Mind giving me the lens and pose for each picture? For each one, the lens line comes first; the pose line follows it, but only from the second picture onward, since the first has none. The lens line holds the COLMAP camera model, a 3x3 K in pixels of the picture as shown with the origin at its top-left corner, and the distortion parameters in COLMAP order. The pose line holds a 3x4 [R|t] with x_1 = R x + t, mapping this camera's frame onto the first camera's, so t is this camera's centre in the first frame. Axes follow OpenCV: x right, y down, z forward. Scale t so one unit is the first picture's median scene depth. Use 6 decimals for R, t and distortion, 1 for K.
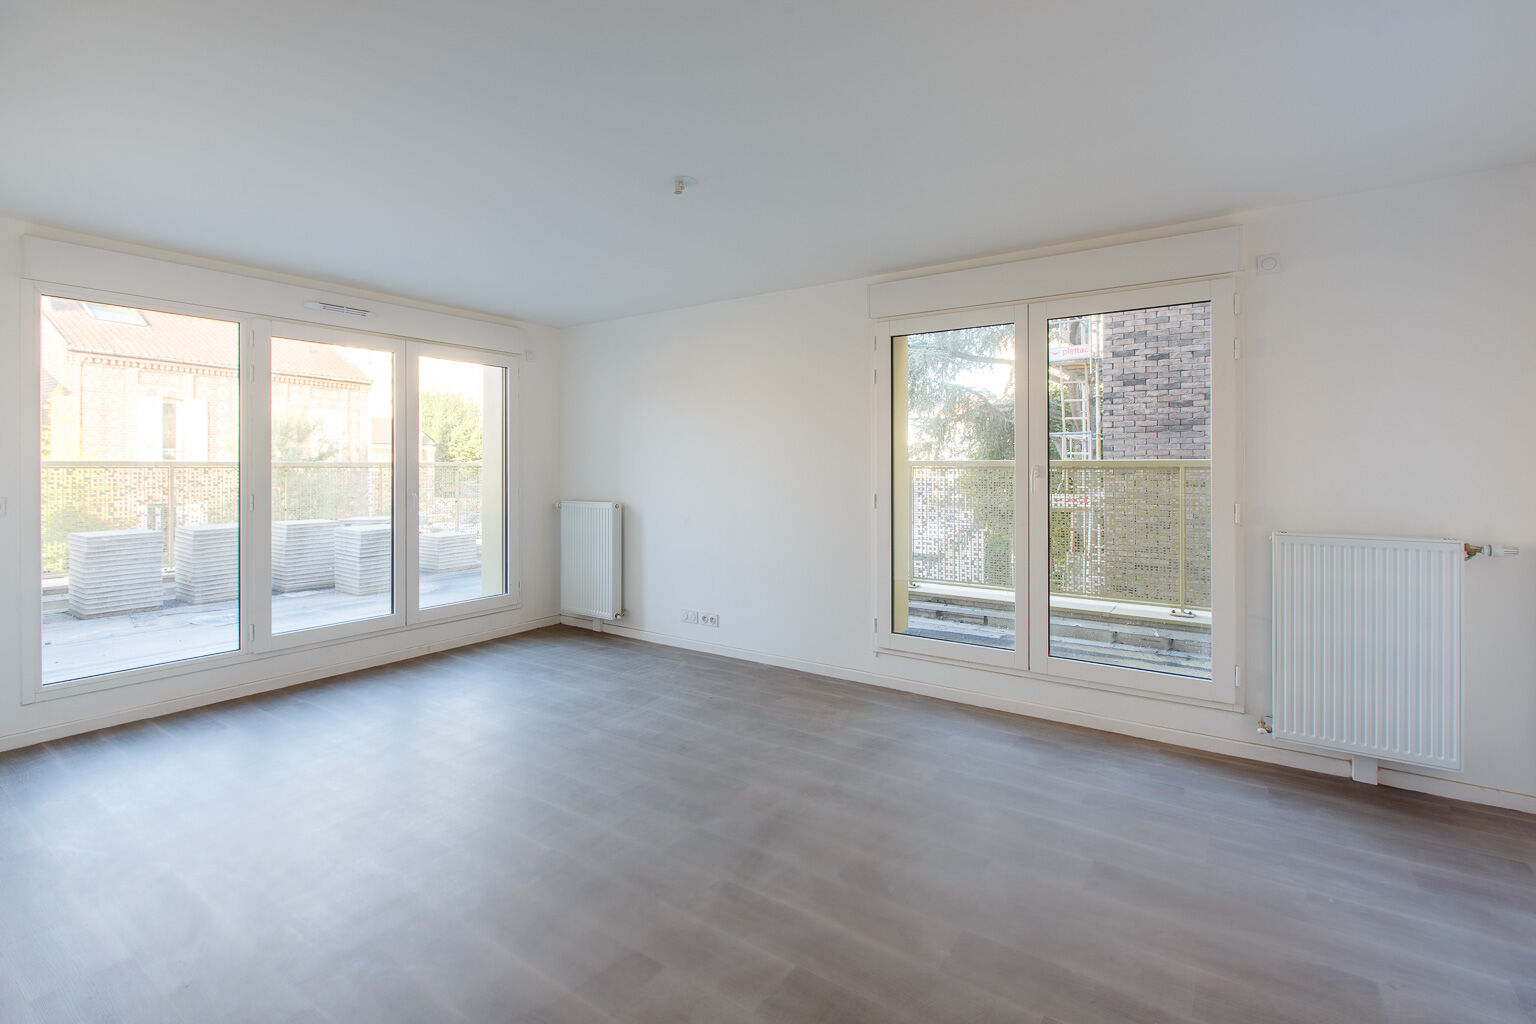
lens RADIAL K [[684.6, 0, 767.1], [0, 684.6, 478.4], [0, 0, 1]] dist [-0.005389, -0.000484]
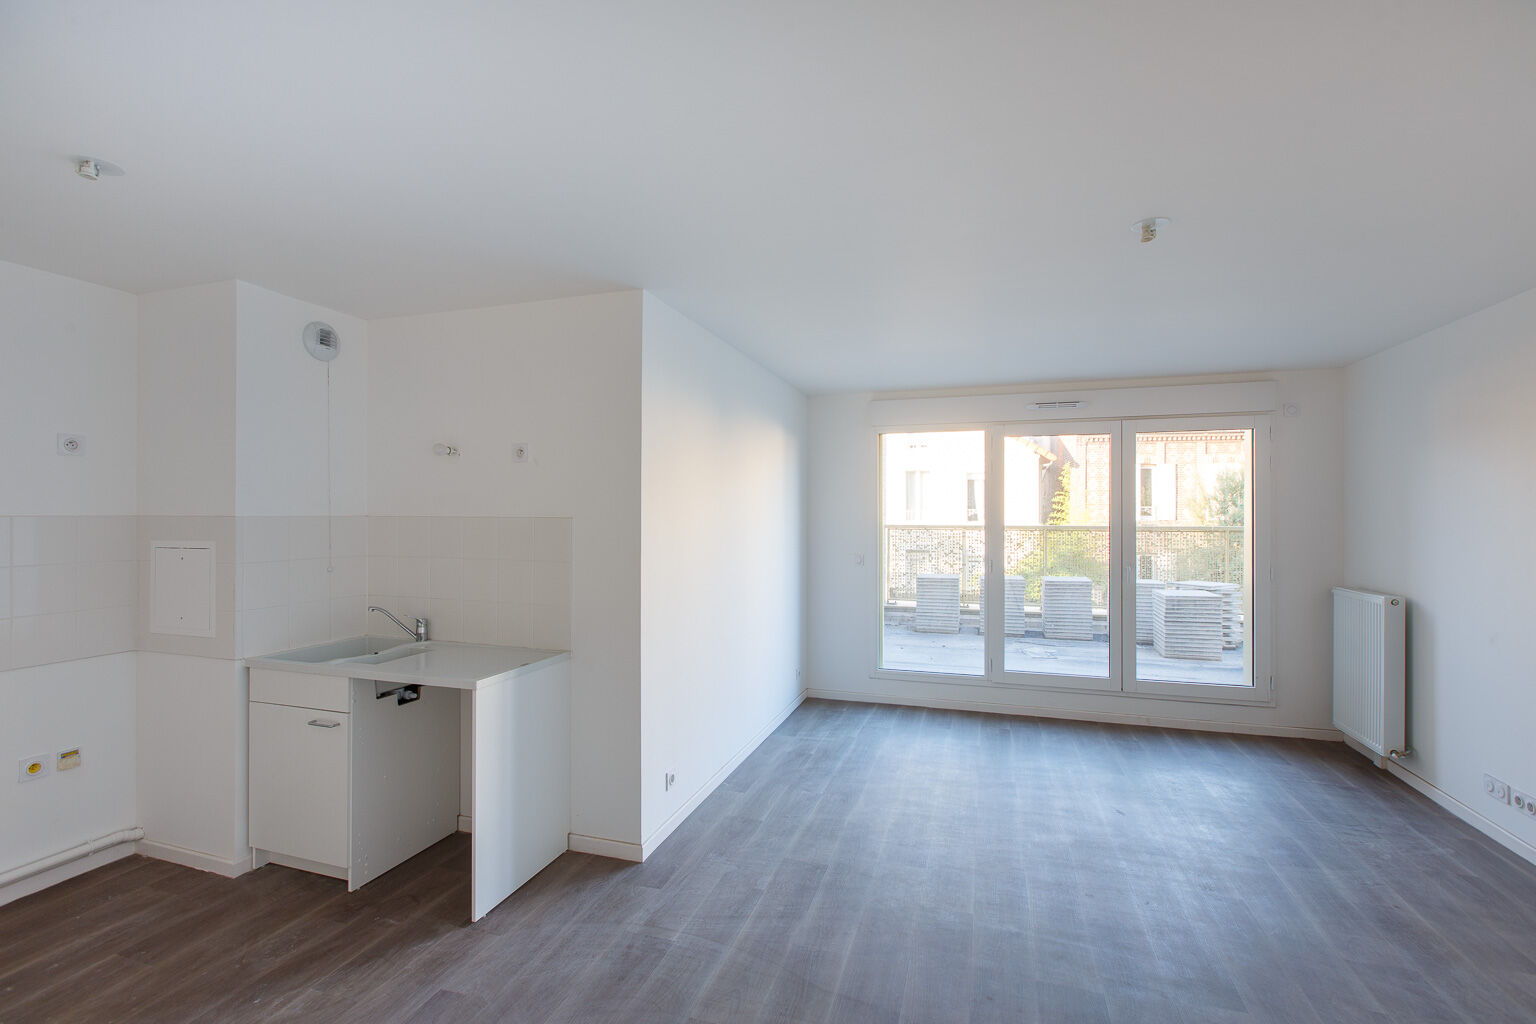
lens RADIAL K [[684.6, 0, 777.5], [0, 684.6, 510.9], [0, 0, 1]] dist [-0.005389, -0.000484]
pose [[0.289004, -0.004350, -0.957318, 0.333034], [-0.021807, 0.999700, -0.011125, -0.039465], [0.957080, 0.024092, 0.288822, 0.193184]]
